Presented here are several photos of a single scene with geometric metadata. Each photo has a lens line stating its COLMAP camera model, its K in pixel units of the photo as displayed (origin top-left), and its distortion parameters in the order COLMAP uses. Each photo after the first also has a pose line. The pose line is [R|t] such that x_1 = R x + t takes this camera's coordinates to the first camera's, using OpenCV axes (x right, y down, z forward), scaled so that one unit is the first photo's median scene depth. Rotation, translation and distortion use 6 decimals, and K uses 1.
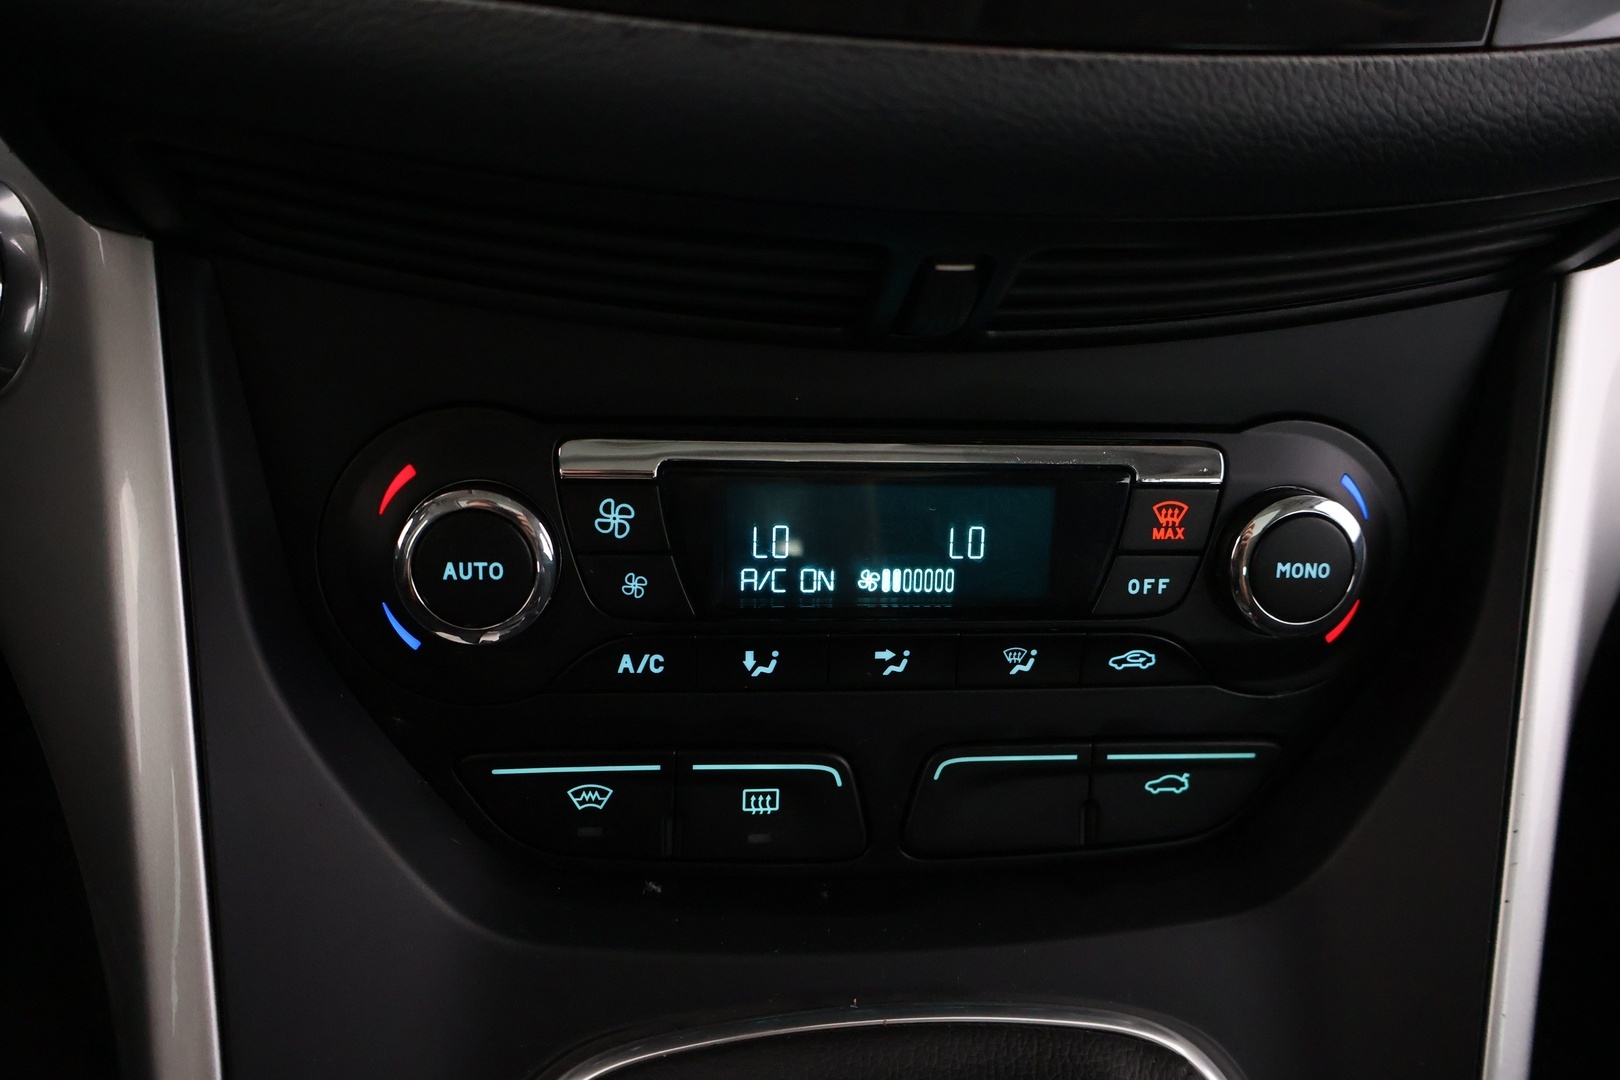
lens RADIAL K [[1395.9, 0, 810.0], [0, 1395.9, 540.0], [0, 0, 1]] dist [-0.000134, -0.003142]
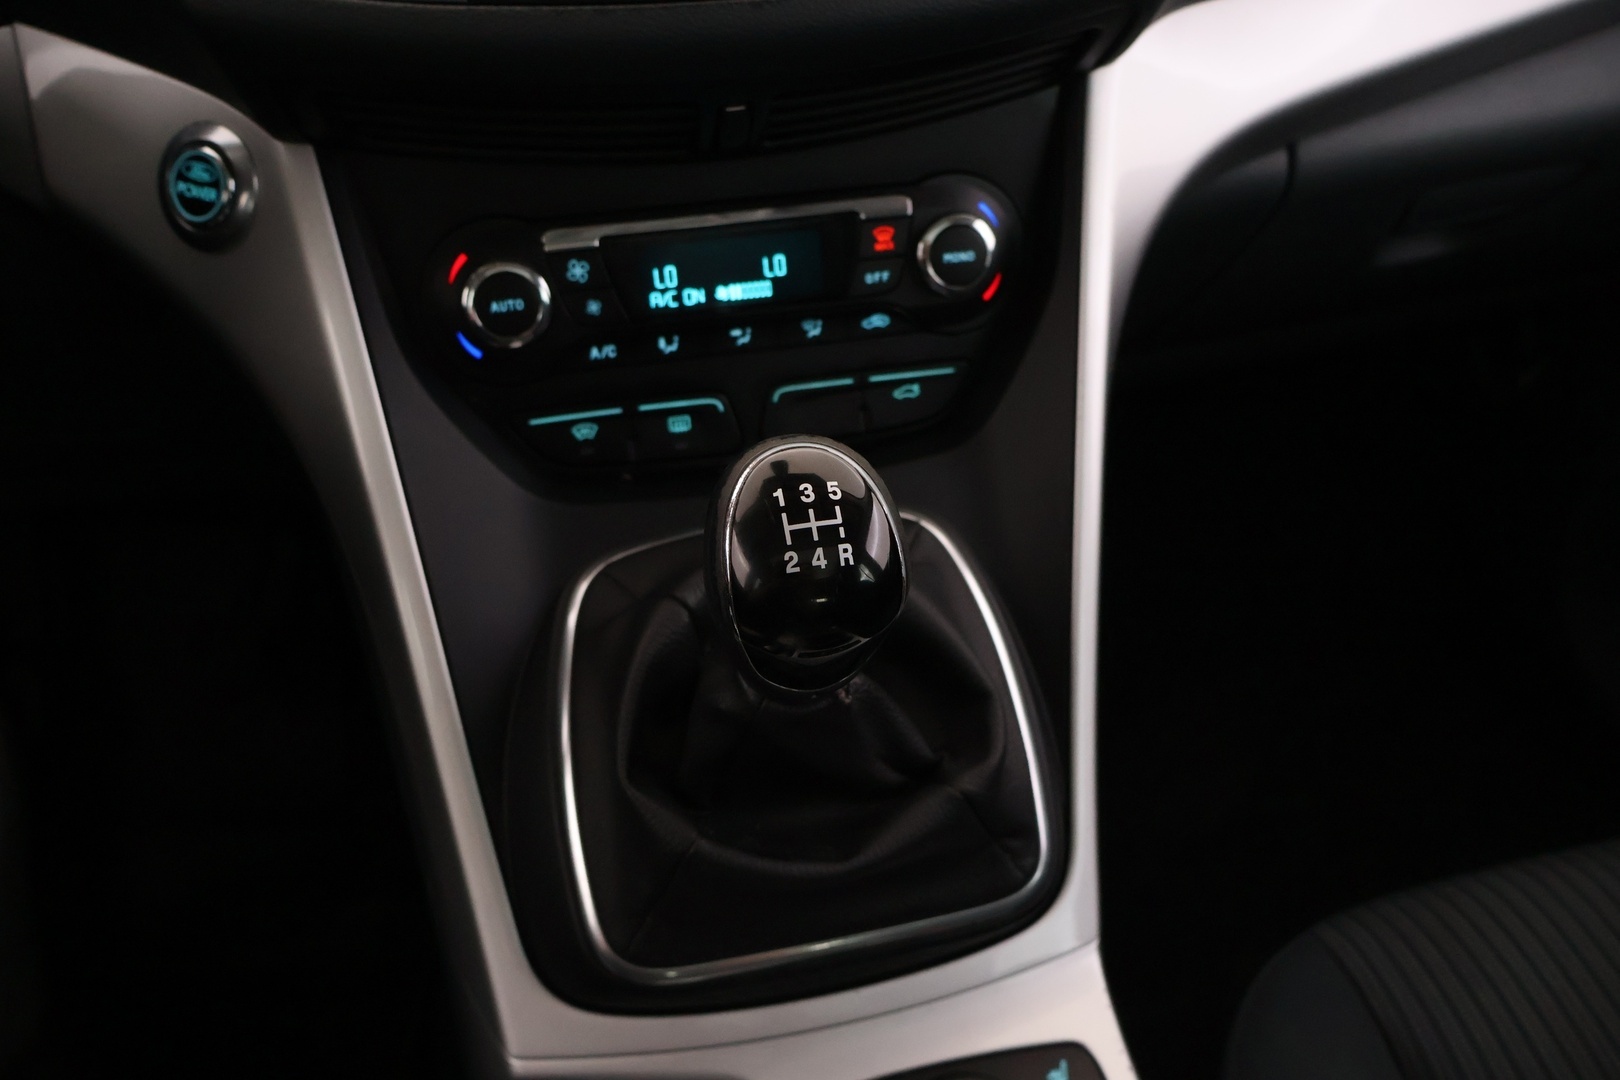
lens RADIAL K [[1395.9, 0, 810.0], [0, 1395.9, 540.0], [0, 0, 1]] dist [-0.000134, -0.003142]
pose [[0.990600, -0.130019, 0.042511, 0.036016], [0.125369, 0.987248, 0.098098, 0.181739], [-0.054724, -0.091847, 0.994268, -0.825804]]
